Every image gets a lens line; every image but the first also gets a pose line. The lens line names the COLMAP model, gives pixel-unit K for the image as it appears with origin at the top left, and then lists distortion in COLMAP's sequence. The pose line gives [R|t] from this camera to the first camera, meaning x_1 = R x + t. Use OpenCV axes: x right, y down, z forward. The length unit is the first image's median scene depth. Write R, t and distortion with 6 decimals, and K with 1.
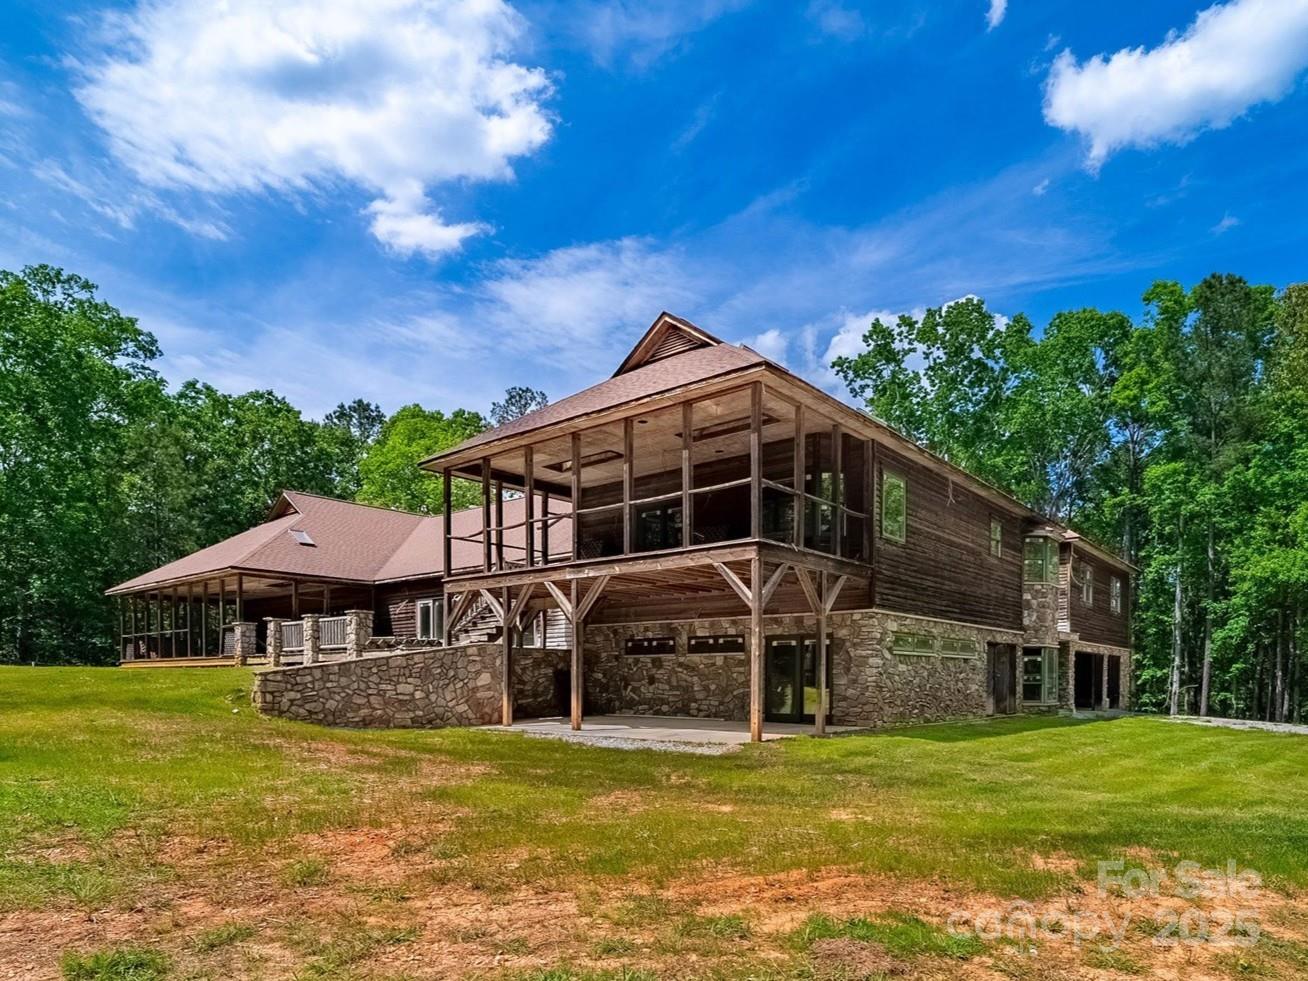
lens RADIAL K [[796.6, 0, 705.9], [0, 796.6, 691.6], [0, 0, 1]] dist [0.000556, 0.002890]
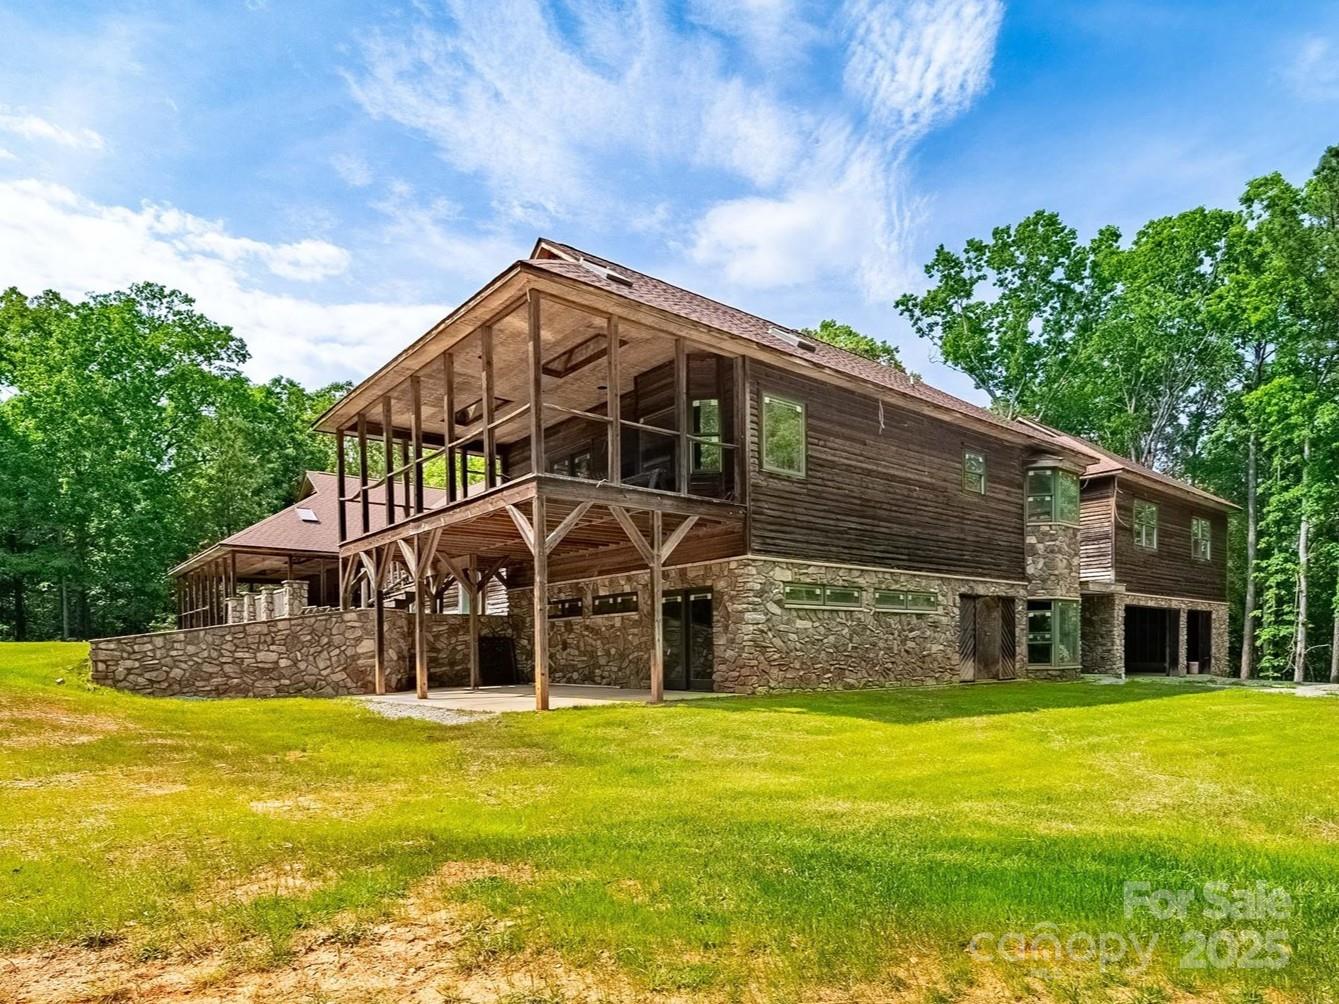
lens RADIAL K [[794.9, 0, 693.9], [0, 794.9, 671.8], [0, 0, 1]] dist [0.005632, 0.000404]
pose [[0.981081, -0.010661, -0.193302, 0.271660], [0.012283, 0.999899, 0.007198, 0.012191], [0.193205, -0.009436, 0.981113, 0.131291]]
